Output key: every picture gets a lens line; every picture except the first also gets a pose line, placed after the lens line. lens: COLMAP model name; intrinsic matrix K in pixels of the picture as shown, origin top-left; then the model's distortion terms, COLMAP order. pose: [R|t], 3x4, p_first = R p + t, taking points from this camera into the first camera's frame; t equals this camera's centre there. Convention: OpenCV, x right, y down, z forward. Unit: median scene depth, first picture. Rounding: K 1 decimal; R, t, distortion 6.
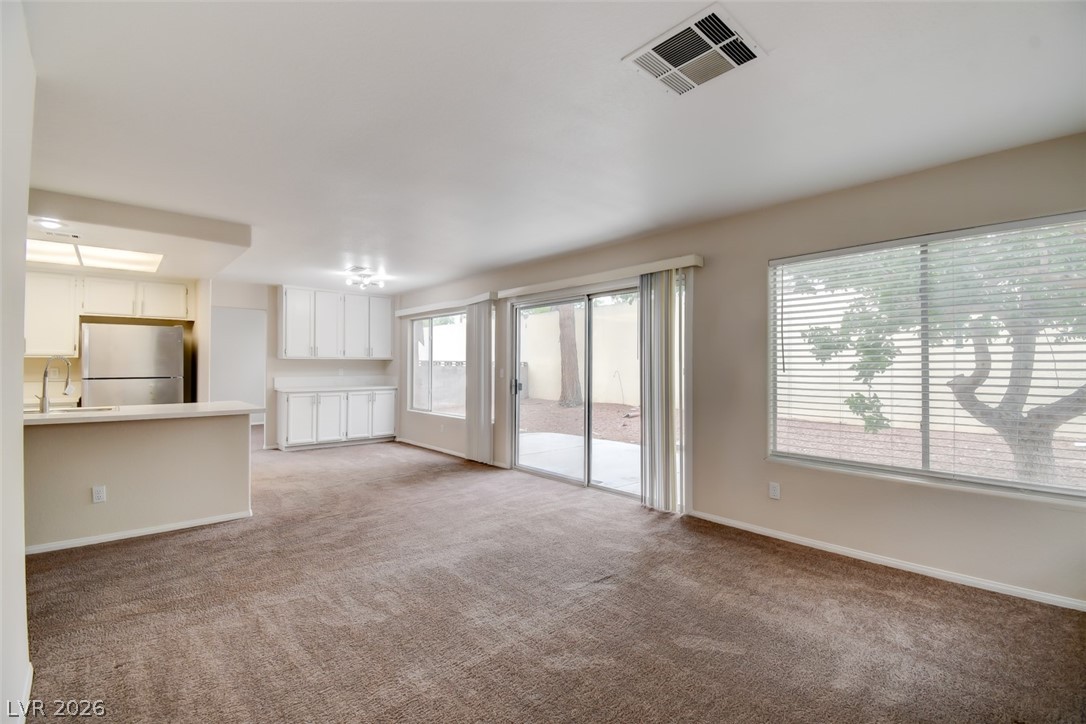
lens RADIAL K [[478.2, 0, 552.6], [0, 478.2, 366.0], [0, 0, 1]] dist [0.005407, -0.015131]
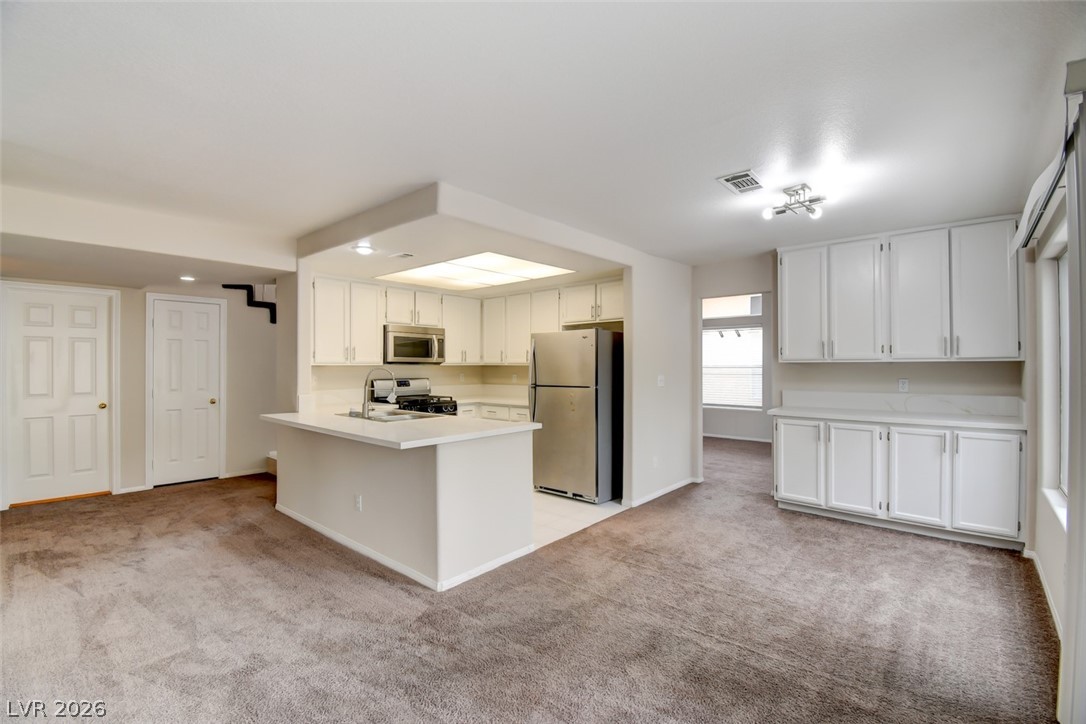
lens RADIAL K [[478.2, 0, 539.9], [0, 478.2, 362.7], [0, 0, 1]] dist [0.005407, -0.015131]
pose [[0.096908, -0.009948, -0.995244, 0.060804], [0.000927, 0.999951, -0.009904, -0.011171], [0.995293, 0.000037, 0.096913, 0.739781]]
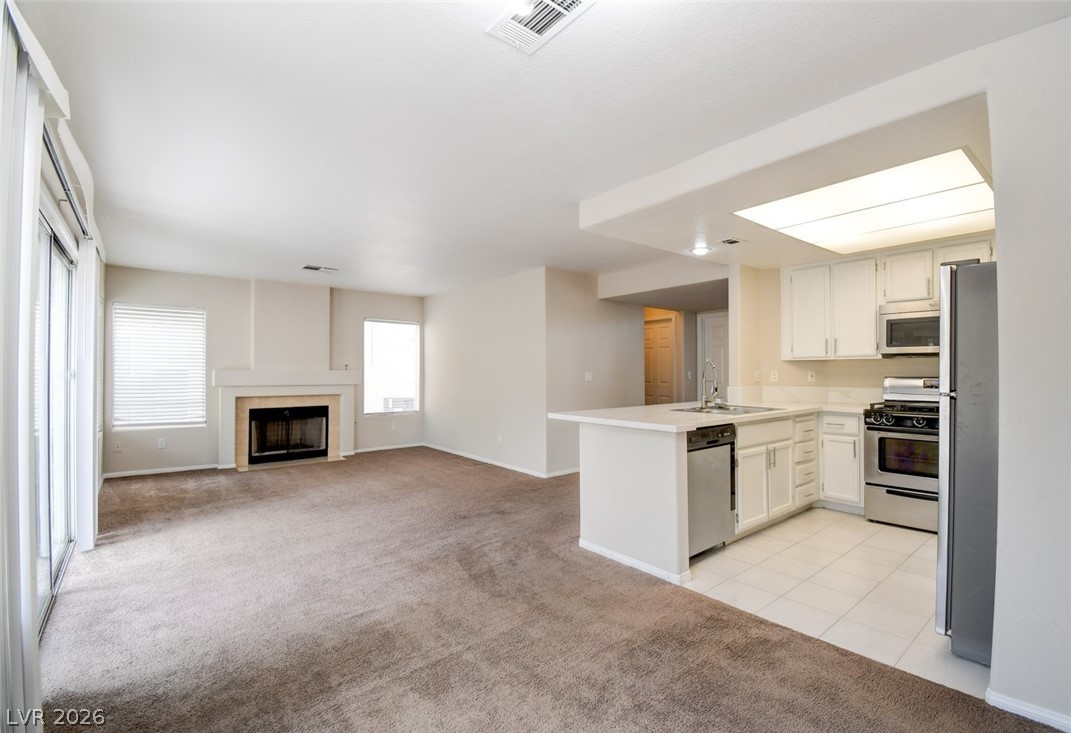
lens RADIAL K [[481.2, 0, 548.0], [0, 481.2, 365.1], [0, 0, 1]] dist [-0.004765, -0.007081]
pose [[-0.998250, -0.001965, 0.059106, -0.427248], [-0.002716, 0.999916, -0.012635, 0.004479], [-0.059077, -0.012773, -0.998172, 1.270172]]
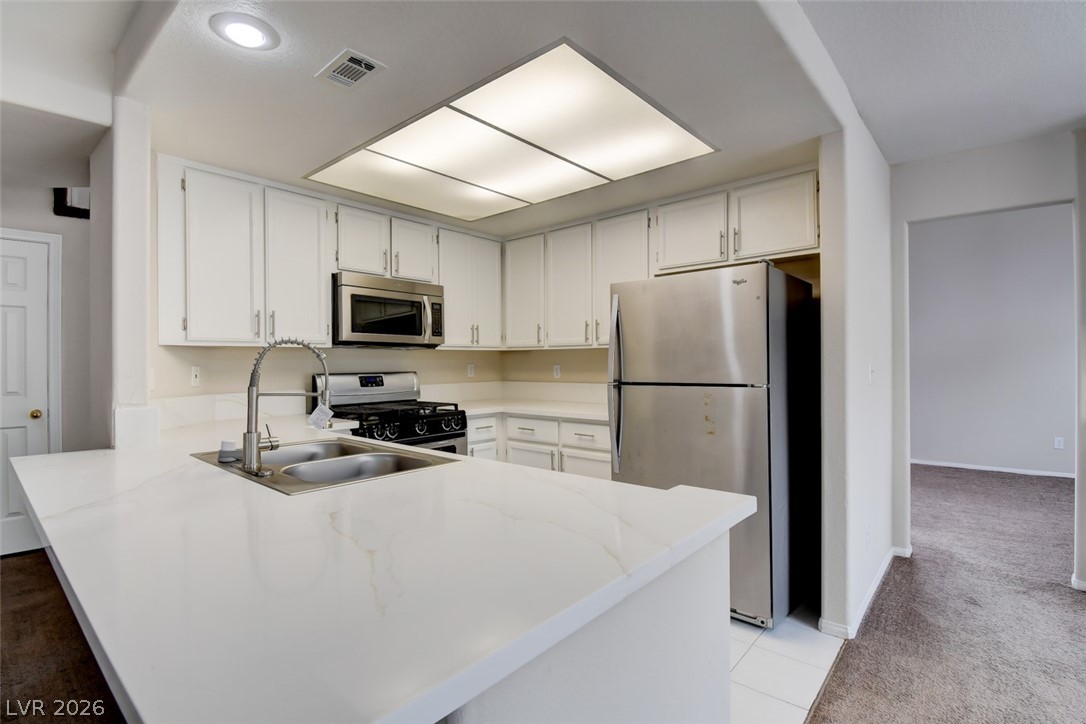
lens RADIAL K [[515.9, 0, 540.0], [0, 515.9, 362.9], [0, 0, 1]] dist [0.009903, -0.010494]
pose [[0.102708, -0.002747, -0.994708, -0.321184], [0.007566, 0.999969, -0.001980, 0.002916], [0.994683, -0.007323, 0.102726, 0.690124]]
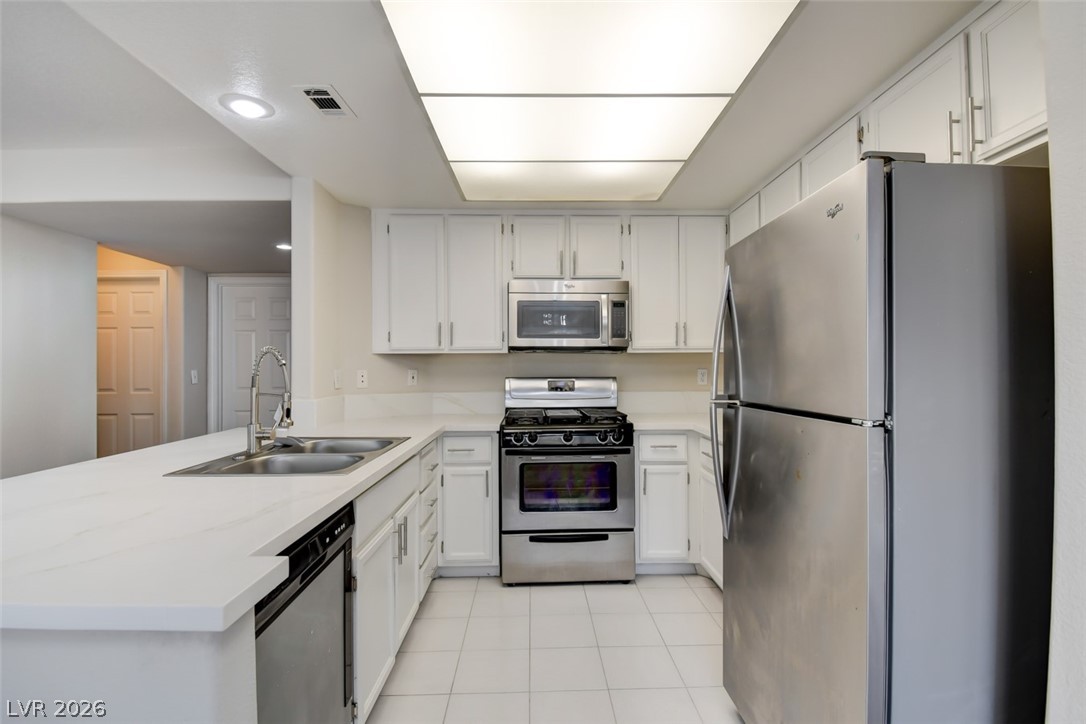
lens RADIAL K [[515.9, 0, 547.0], [0, 515.9, 361.3], [0, 0, 1]] dist [0.009903, -0.010494]
pose [[-0.662537, -0.009497, -0.748969, -0.482557], [0.000562, 0.999913, -0.013176, 0.001157], [0.749029, -0.009150, -0.662474, 0.939433]]
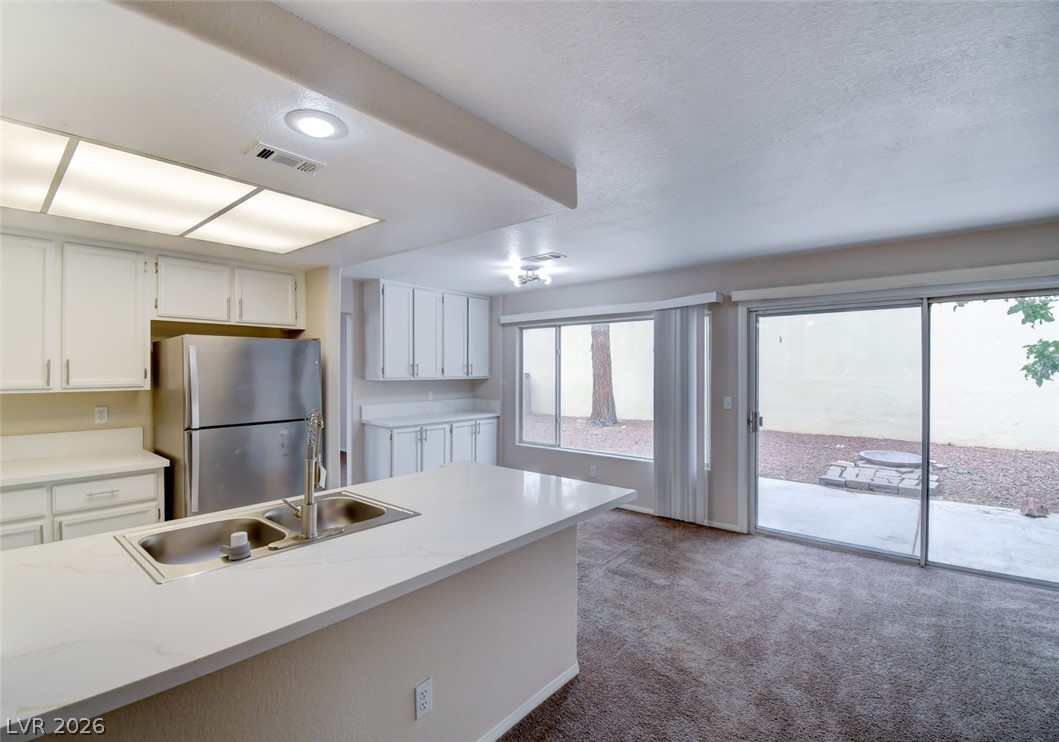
lens RADIAL K [[491.7, 0, 513.3], [0, 491.7, 377.3], [0, 0, 1]] dist [0.000552, -0.000806]
pose [[0.994805, -0.003926, 0.101721, -0.525673], [0.002684, 0.999920, 0.012338, -0.035505], [-0.101762, -0.012001, 0.994736, 0.283906]]
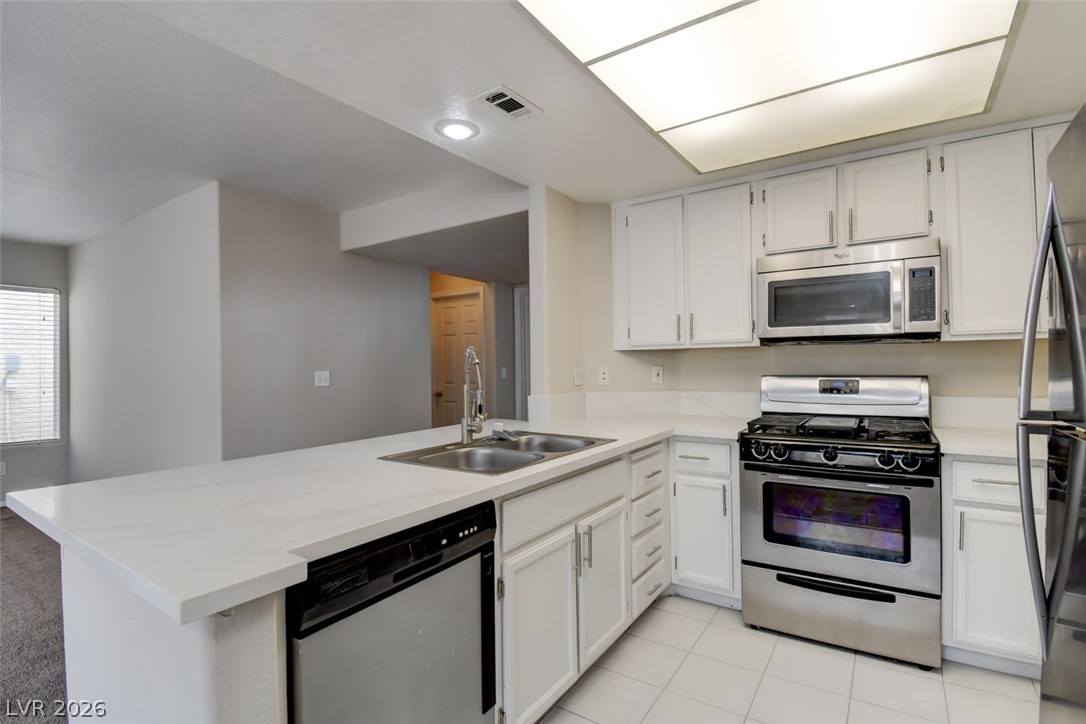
lens RADIAL K [[515.9, 0, 546.6], [0, 515.9, 360.9], [0, 0, 1]] dist [0.009903, -0.010494]
pose [[-0.973100, 0.006480, -0.230290, -0.580497], [0.008423, 0.999937, -0.007457, -0.000124], [0.230227, -0.009197, -0.973093, 0.946304]]
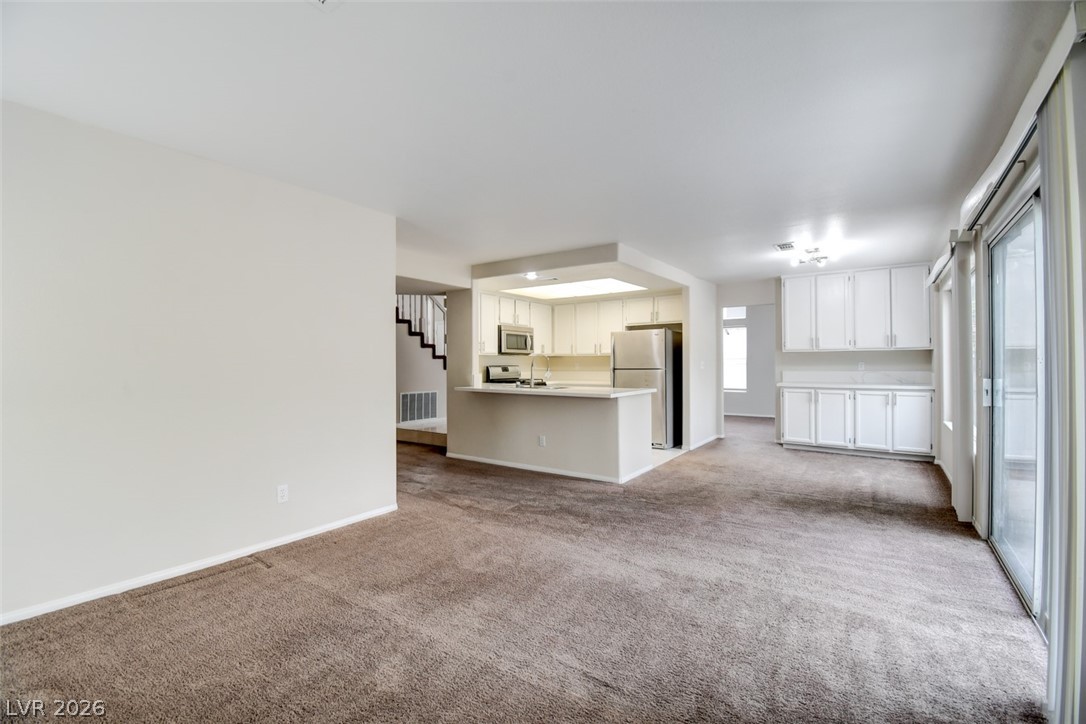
lens RADIAL K [[478.2, 0, 536.7], [0, 478.2, 360.1], [0, 0, 1]] dist [0.005407, -0.015131]
pose [[0.198594, -0.010268, -0.980028, 0.349107], [0.005288, 0.999942, -0.009405, 0.009012], [0.980068, -0.003315, 0.198636, 0.381603]]
